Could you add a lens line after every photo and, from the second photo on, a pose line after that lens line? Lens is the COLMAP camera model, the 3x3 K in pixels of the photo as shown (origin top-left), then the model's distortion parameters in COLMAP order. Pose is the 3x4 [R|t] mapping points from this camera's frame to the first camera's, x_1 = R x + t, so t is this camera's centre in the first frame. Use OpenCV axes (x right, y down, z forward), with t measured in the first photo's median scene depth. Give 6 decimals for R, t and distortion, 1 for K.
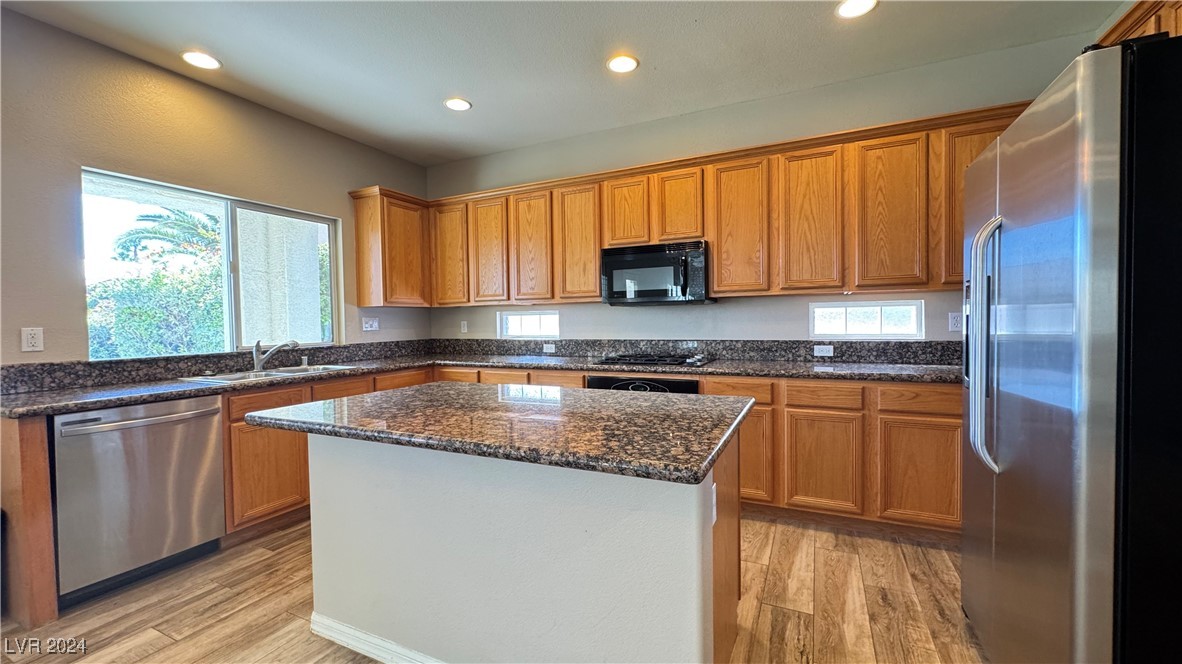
lens RADIAL K [[467.1, 0, 591.7], [0, 467.1, 331.9], [0, 0, 1]] dist [-0.008606, -0.000016]
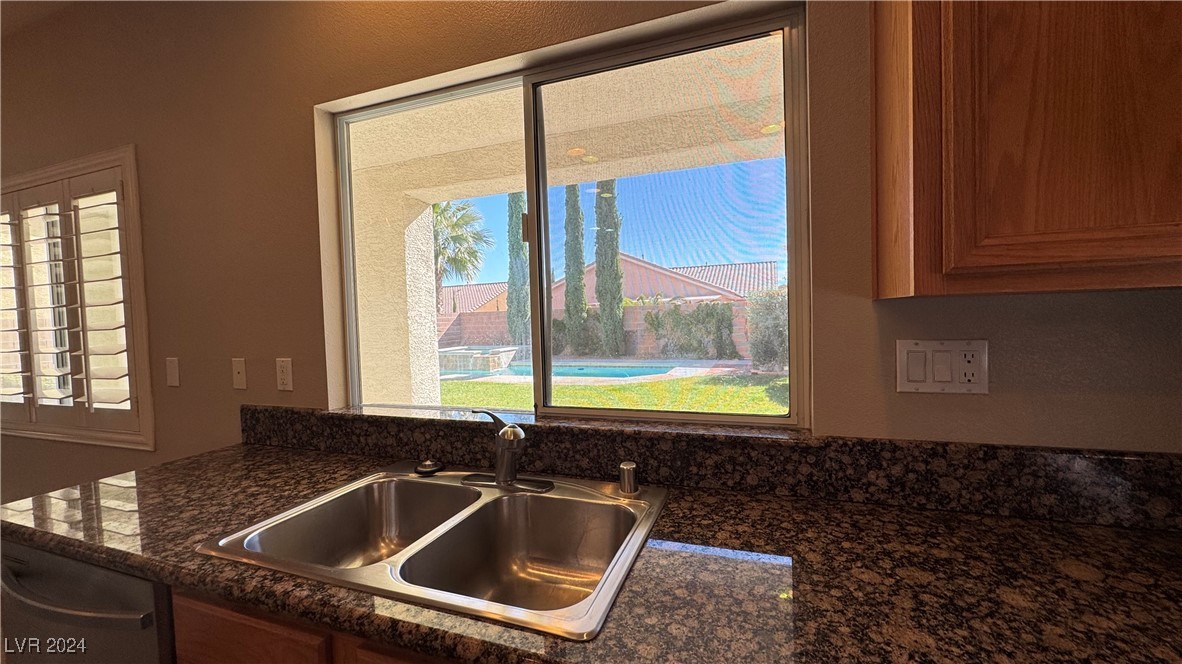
lens RADIAL K [[467.1, 0, 597.2], [0, 467.1, 336.1], [0, 0, 1]] dist [-0.008606, -0.000016]
pose [[0.100624, 0.053218, -0.993500, -0.366461], [0.000998, 0.998563, 0.053590, -0.066134], [0.994924, -0.006384, 0.100427, 1.157480]]
